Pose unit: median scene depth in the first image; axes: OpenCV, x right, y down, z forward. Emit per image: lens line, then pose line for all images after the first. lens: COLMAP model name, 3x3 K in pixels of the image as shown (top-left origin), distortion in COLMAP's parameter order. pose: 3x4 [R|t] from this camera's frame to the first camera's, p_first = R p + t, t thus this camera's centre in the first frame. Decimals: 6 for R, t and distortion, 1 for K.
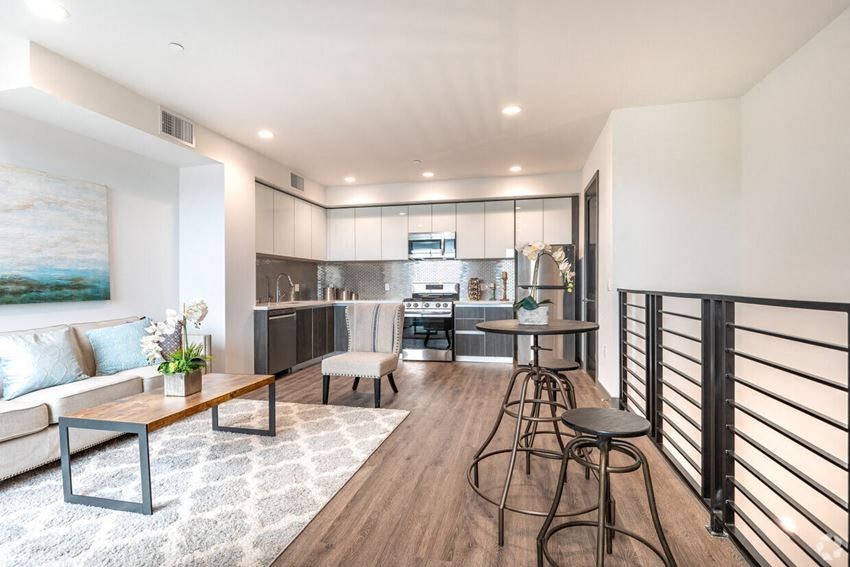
lens RADIAL K [[377.7, 0, 425.0], [0, 377.7, 283.5], [0, 0, 1]] dist [0.000767, 0.000544]
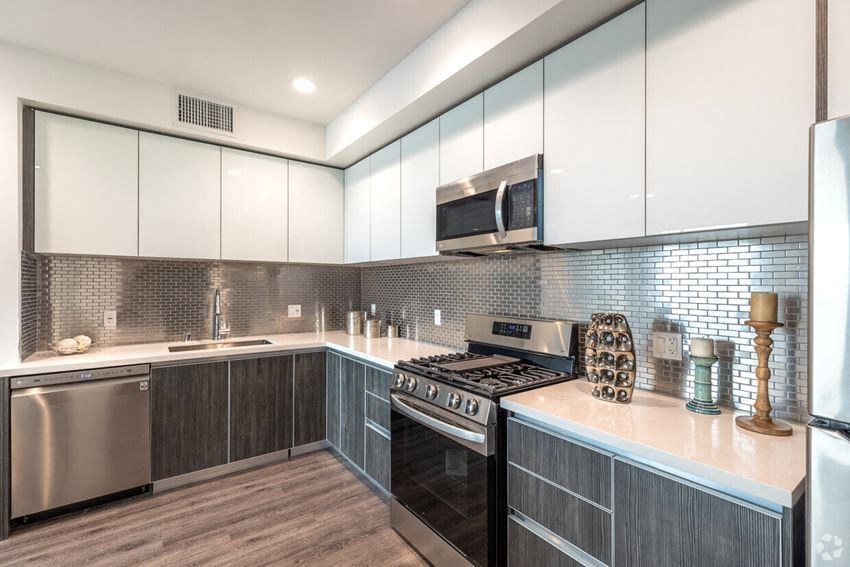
lens RADIAL K [[377.7, 0, 425.0], [0, 377.7, 283.5], [0, 0, 1]] dist [0.000767, 0.000544]
pose [[0.774370, 0.004758, -0.632716, 0.196960], [-0.007202, 0.999973, -0.001294, -0.034555], [0.632692, 0.005559, 0.774383, 0.707464]]
